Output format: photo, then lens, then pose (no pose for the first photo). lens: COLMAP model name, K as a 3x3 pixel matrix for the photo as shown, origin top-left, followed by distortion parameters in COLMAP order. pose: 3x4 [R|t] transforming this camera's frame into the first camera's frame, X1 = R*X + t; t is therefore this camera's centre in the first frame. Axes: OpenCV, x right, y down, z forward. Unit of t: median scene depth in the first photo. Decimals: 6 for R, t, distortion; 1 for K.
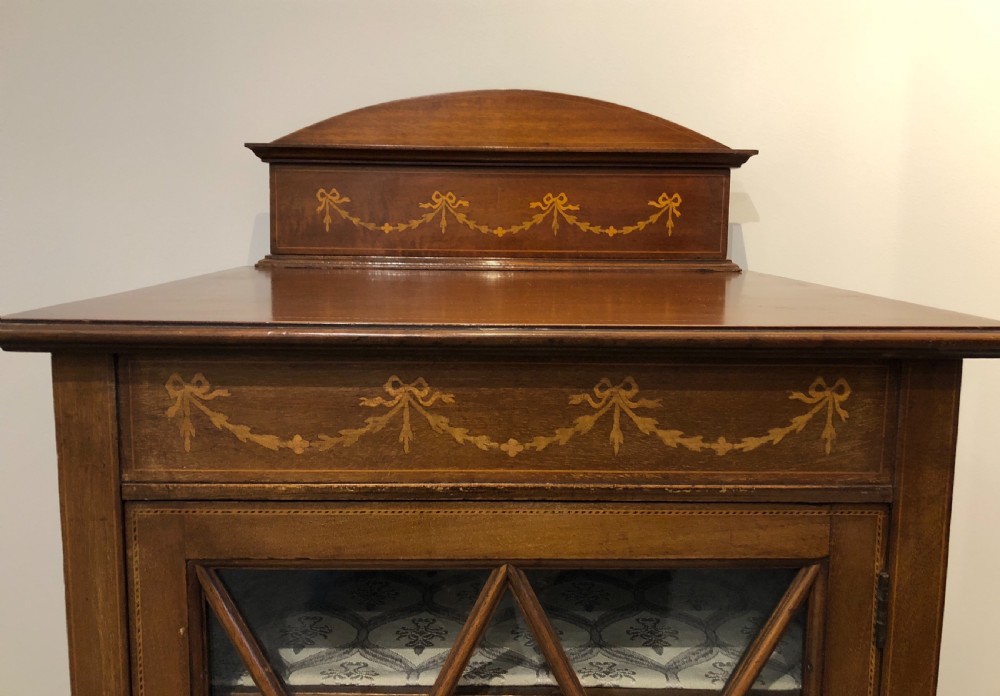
lens RADIAL K [[819.6, 0, 496.4], [0, 819.6, 311.1], [0, 0, 1]] dist [0.048576, -0.094019]
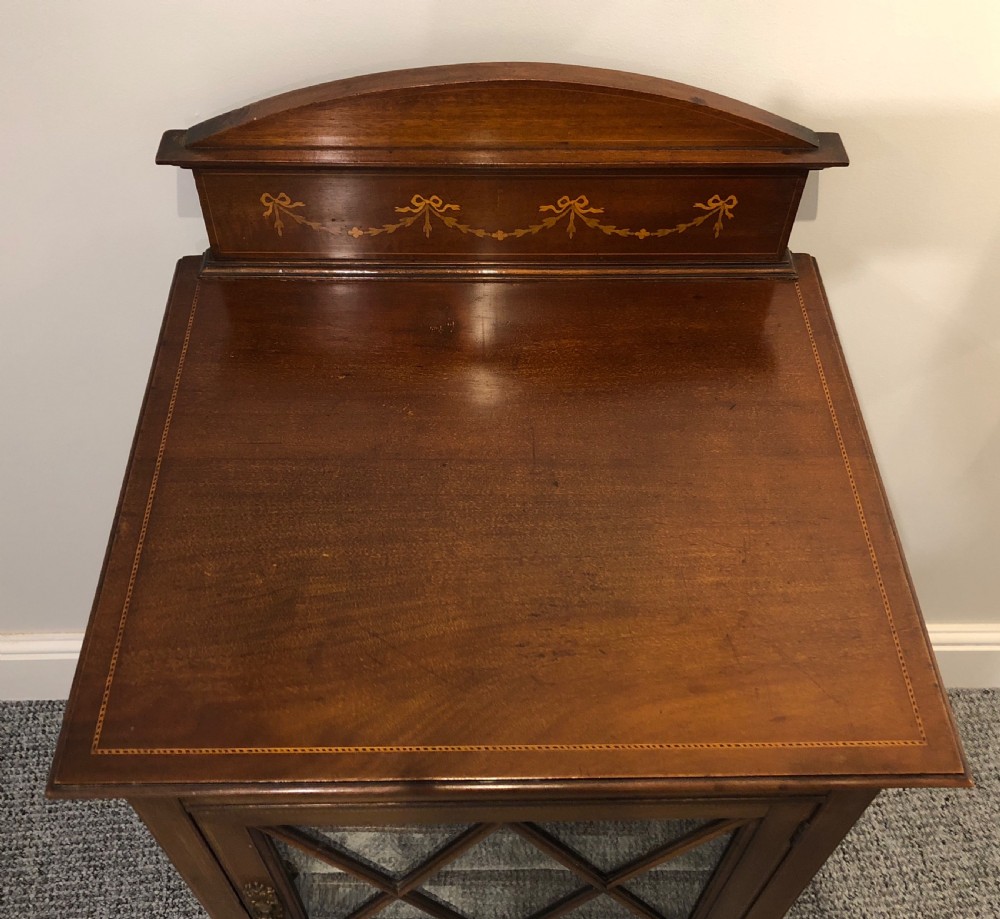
lens RADIAL K [[1074.4, 0, 492.2], [0, 1074.4, 418.4], [0, 0, 1]] dist [0.031241, 0.000000]
pose [[0.999998, 0.001937, -0.000880, -0.003197], [-0.000766, 0.713669, 0.700483, -1.111078], [0.001984, -0.700481, 0.713668, 0.229238]]
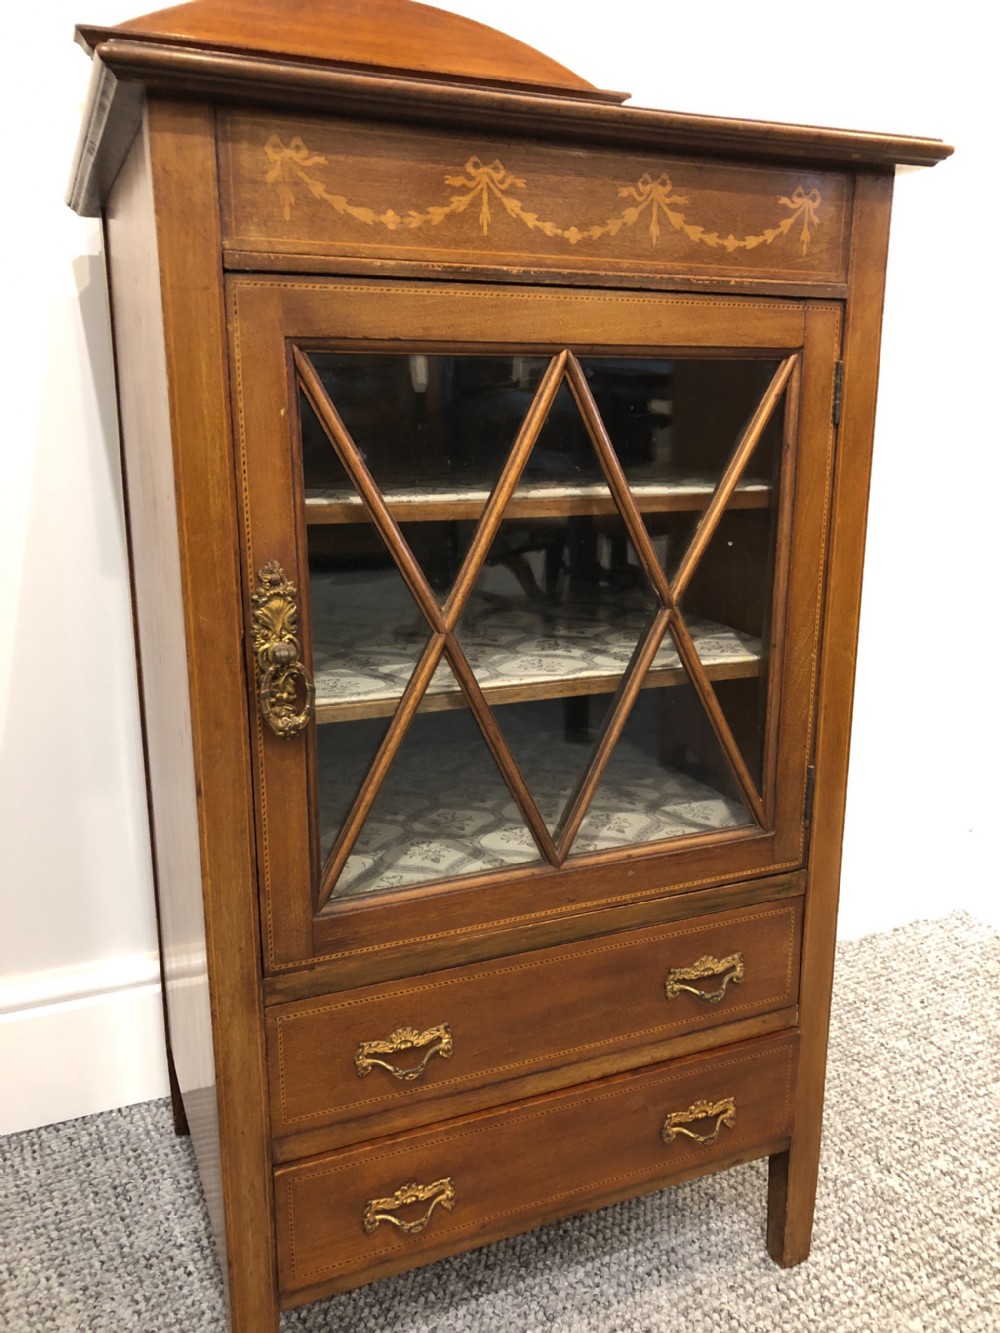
lens RADIAL K [[1092.2, 0, 497.3], [0, 1092.2, 659.4], [0, 0, 1]] dist [0.043687, -0.054244]
pose [[0.927233, -0.093541, 0.362614, -0.574617], [0.048255, 0.990073, 0.132010, 0.458267], [-0.371363, -0.104906, 0.922542, -0.339780]]
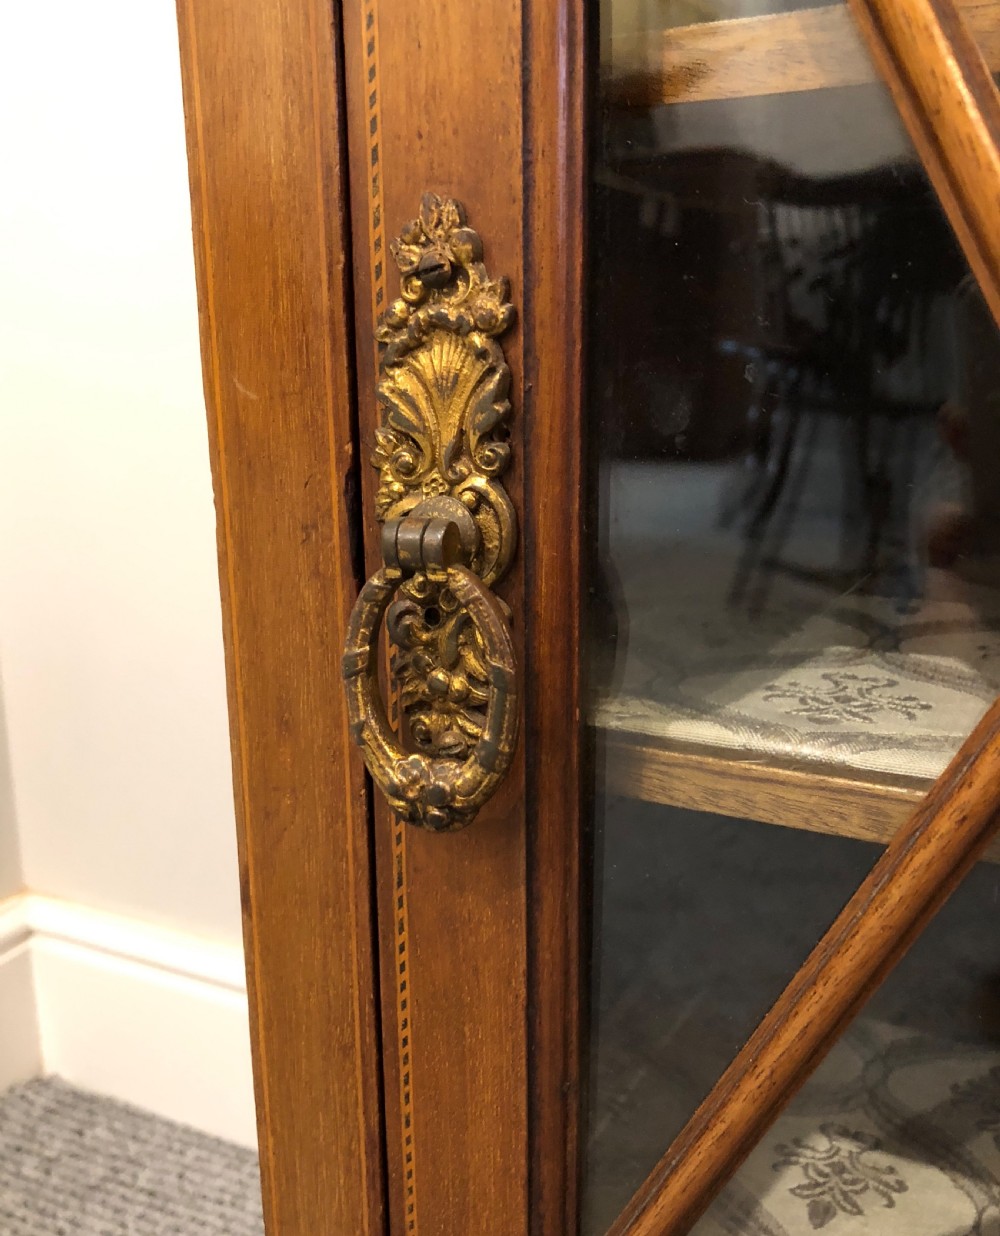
lens RADIAL K [[1182.6, 0, 480.8], [0, 1182.6, 643.2], [0, 0, 1]] dist [0.010393, 0.000000]
pose [[0.879616, 0.098233, -0.465430, -0.158361], [-0.033556, 0.988821, 0.145281, 0.580842], [0.474499, -0.112174, 0.873080, 0.556419]]
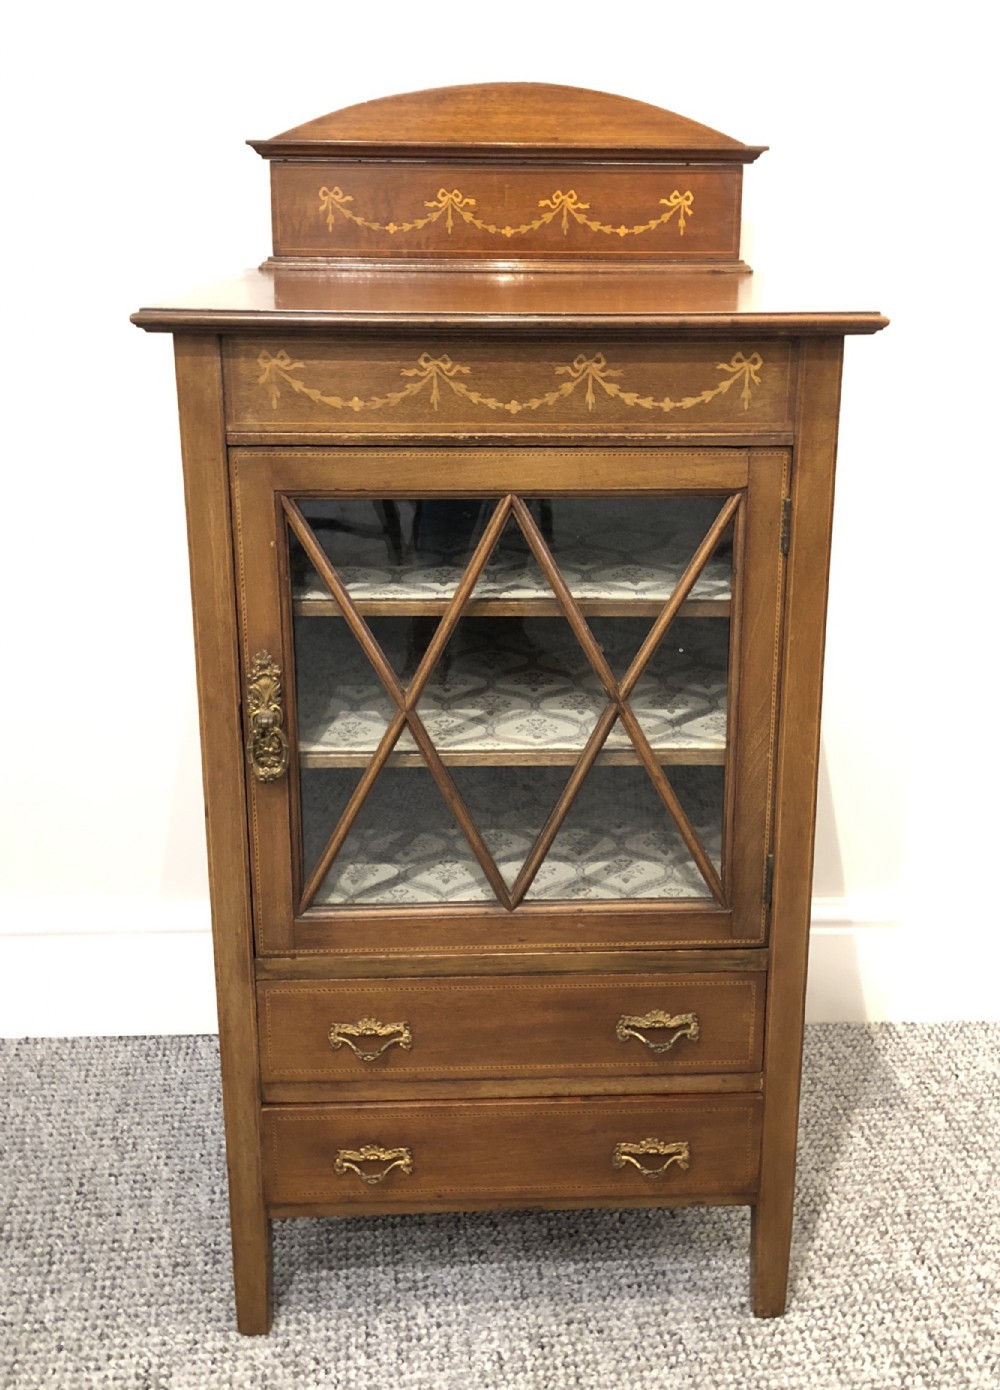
lens RADIAL K [[1410.2, 0, 553.0], [0, 1410.2, 555.9], [0, 0, 1]] dist [0.022622, 0.000000]
pose [[0.999675, -0.008661, 0.023966, 0.022770], [0.004974, 0.988702, 0.149815, 0.053075], [-0.024993, -0.149647, 0.988424, -1.150247]]
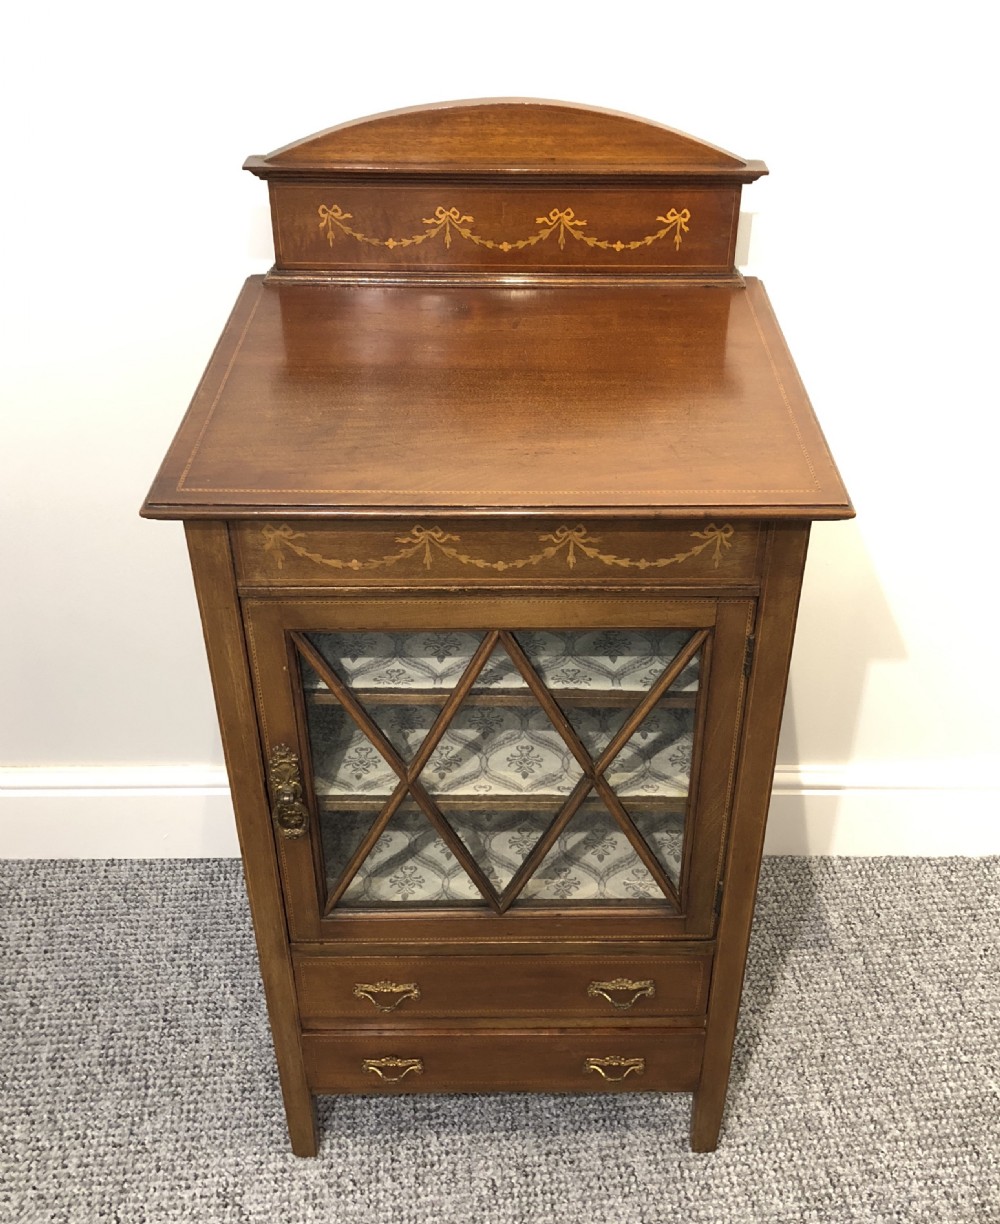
lens RADIAL K [[1297.8, 0, 538.2], [0, 1297.8, 542.3], [0, 0, 1]] dist [0.022776, 0.000000]
pose [[0.999983, 0.003410, -0.004816, 0.084107], [-0.000812, 0.887865, 0.460103, -0.803878], [0.005845, -0.460091, 0.887853, -0.889136]]
